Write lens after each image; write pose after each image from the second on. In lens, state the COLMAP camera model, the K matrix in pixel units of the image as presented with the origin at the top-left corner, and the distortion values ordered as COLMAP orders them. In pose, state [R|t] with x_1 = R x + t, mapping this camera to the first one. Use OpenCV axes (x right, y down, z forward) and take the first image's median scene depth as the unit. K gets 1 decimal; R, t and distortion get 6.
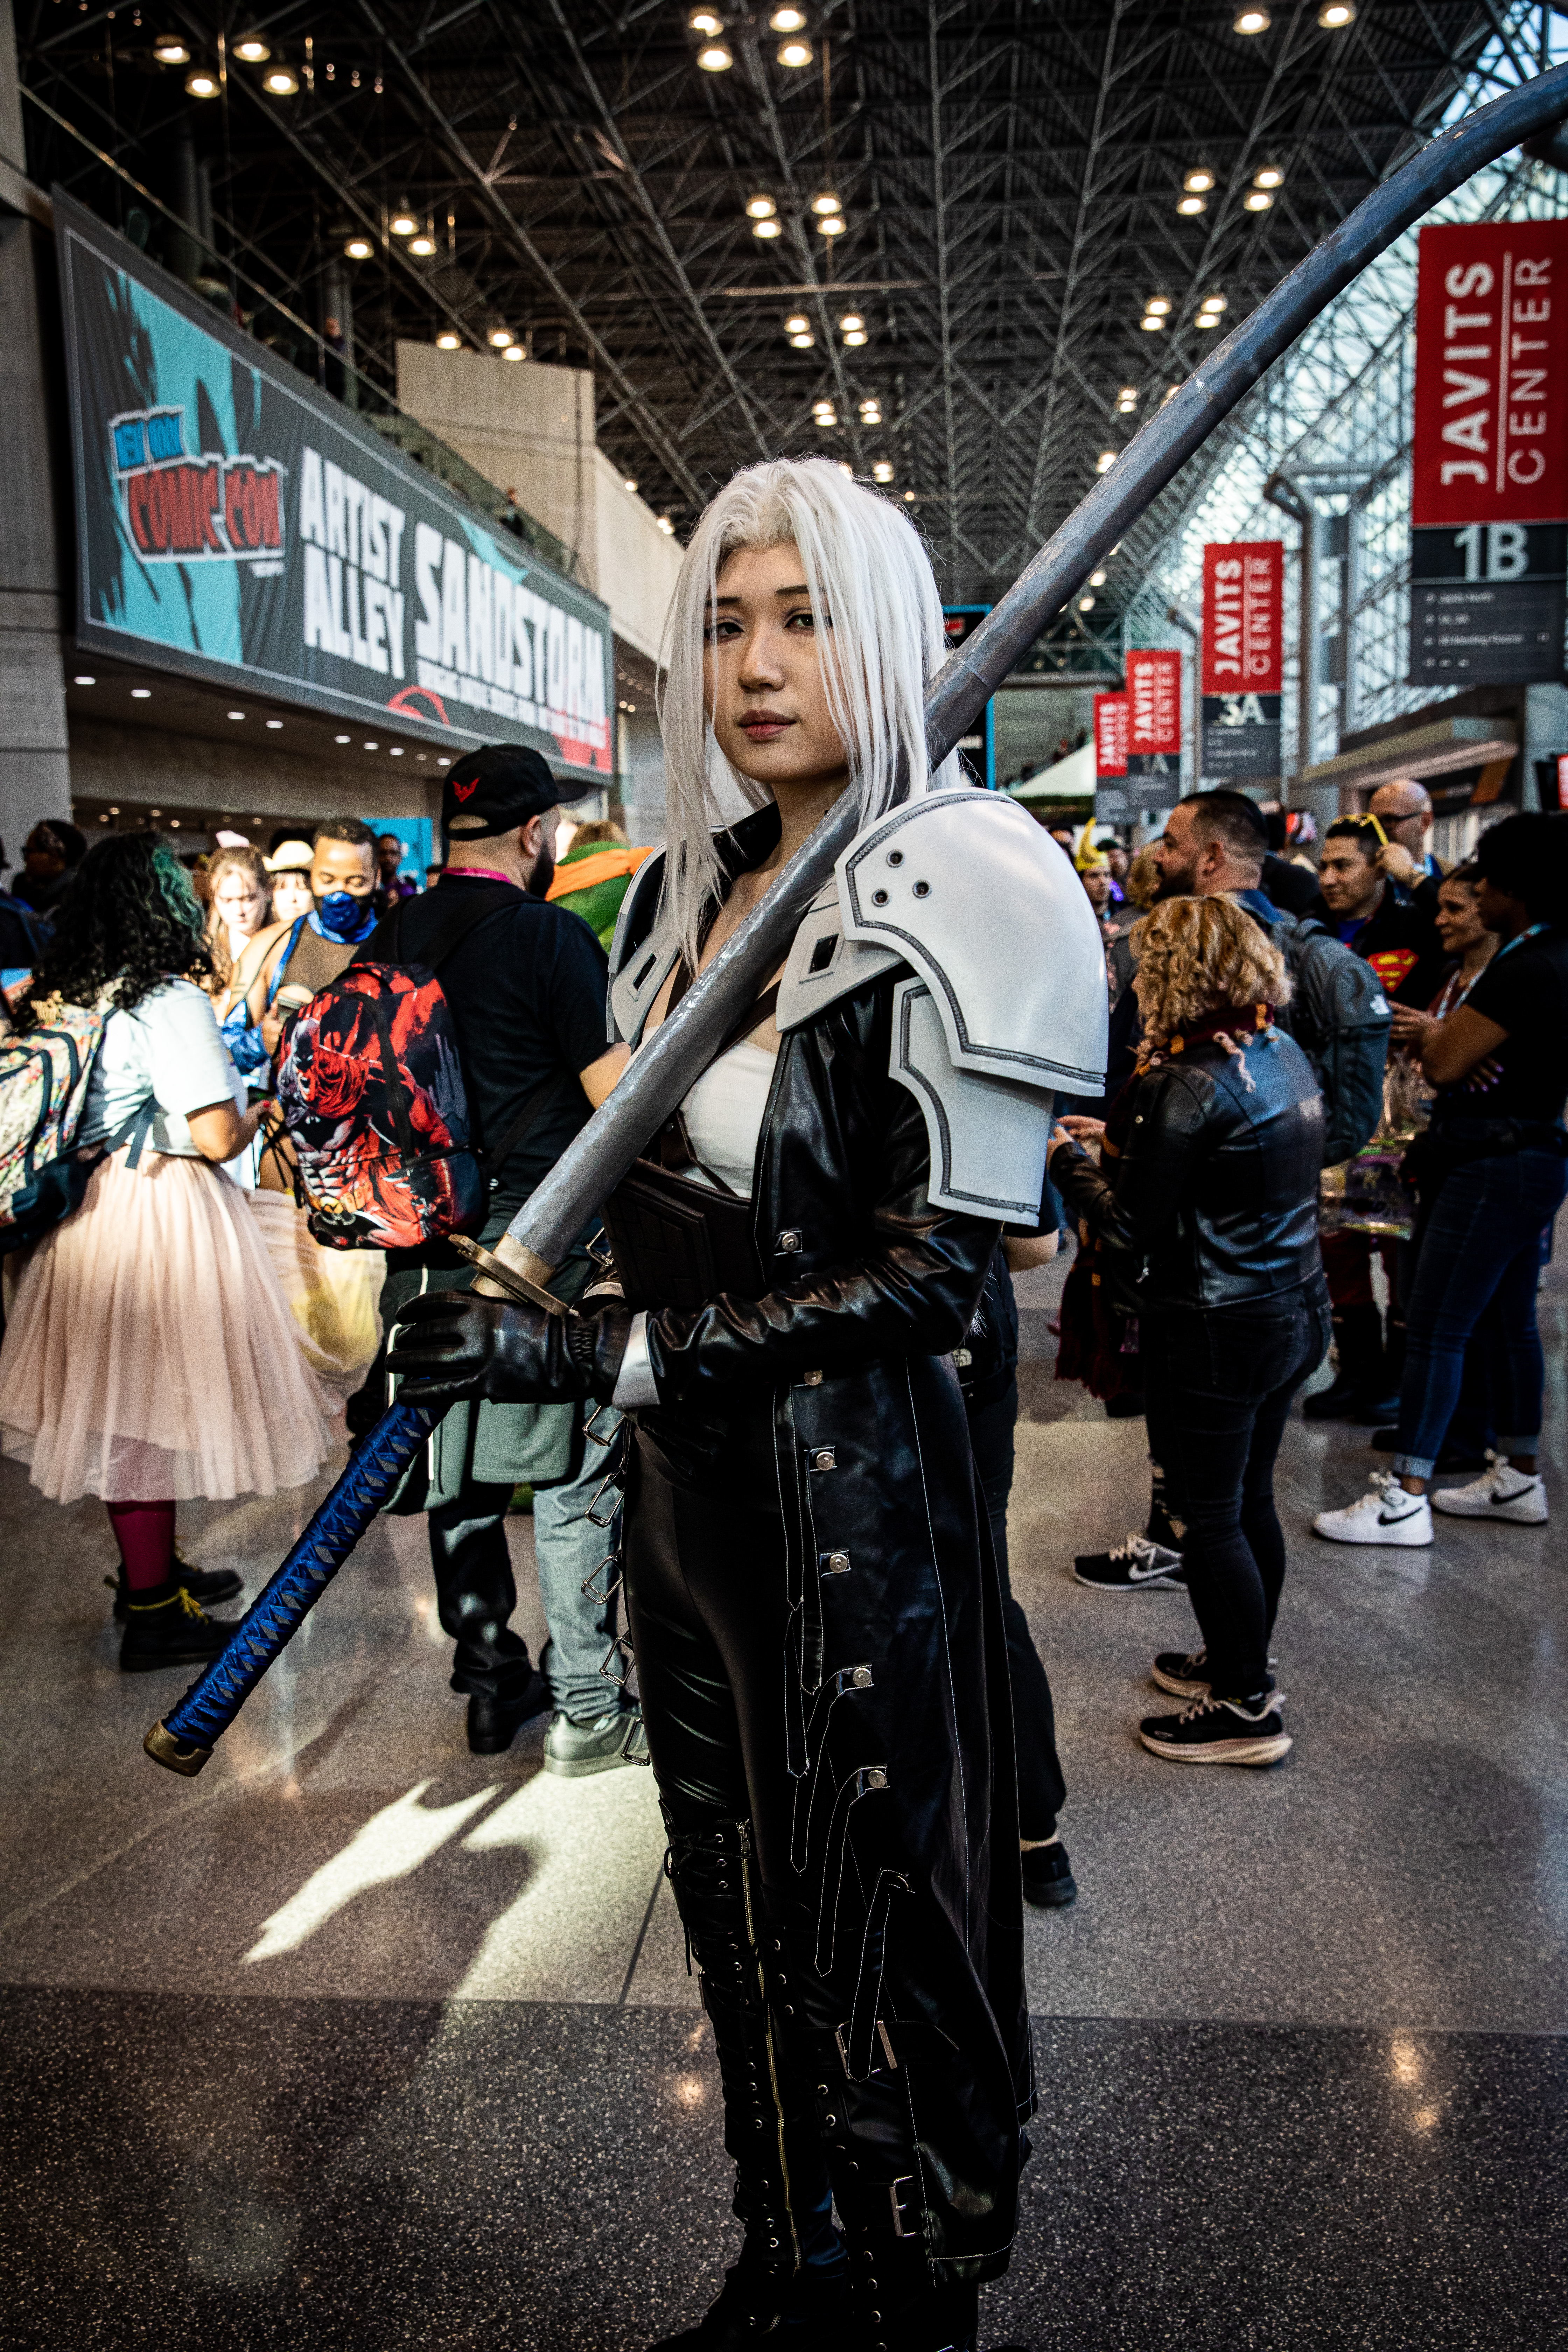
lens RADIAL K [[2144.2, 0, 788.1], [0, 2144.2, 1173.8], [0, 0, 1]] dist [-0.010065, 0.007462]
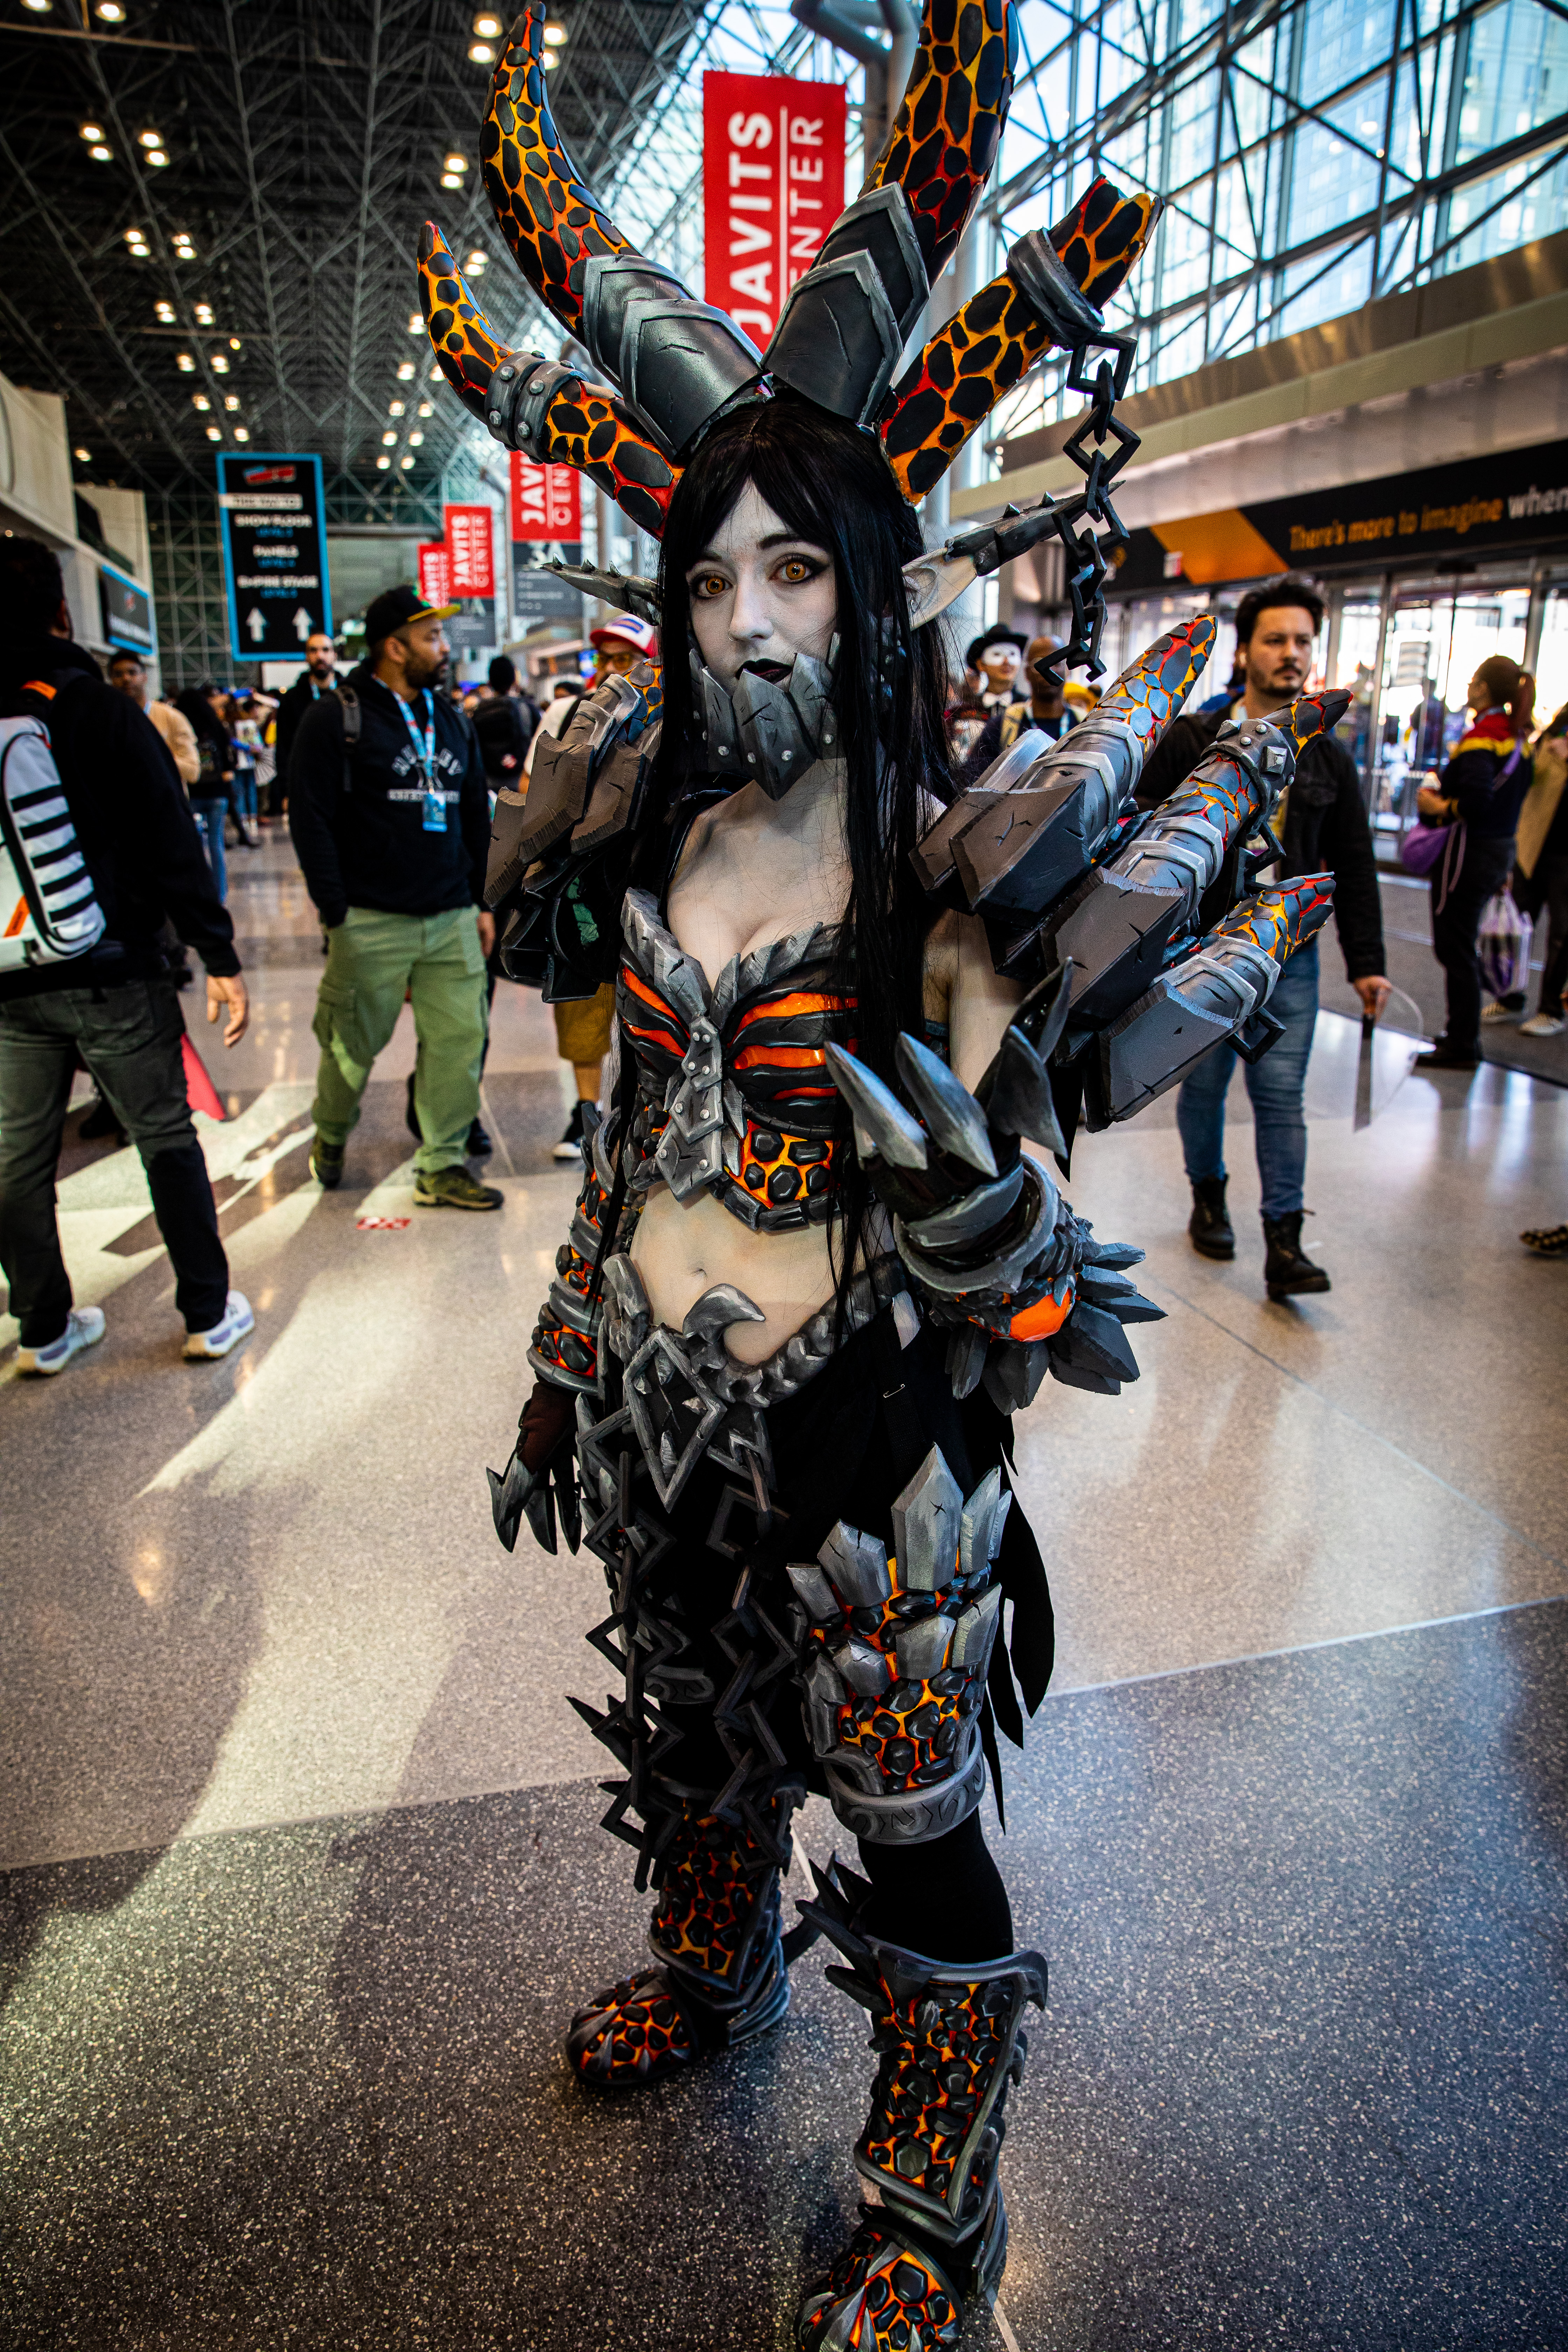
lens RADIAL K [[1651.8, 0, 778.2], [0, 1651.8, 1171.3], [0, 0, 1]] dist [-0.030660, 0.013314]
pose [[0.942366, -0.069076, 0.327374, 0.020134], [0.023963, 0.989878, 0.139886, -0.014807], [-0.333723, -0.123979, 0.934483, 0.108447]]
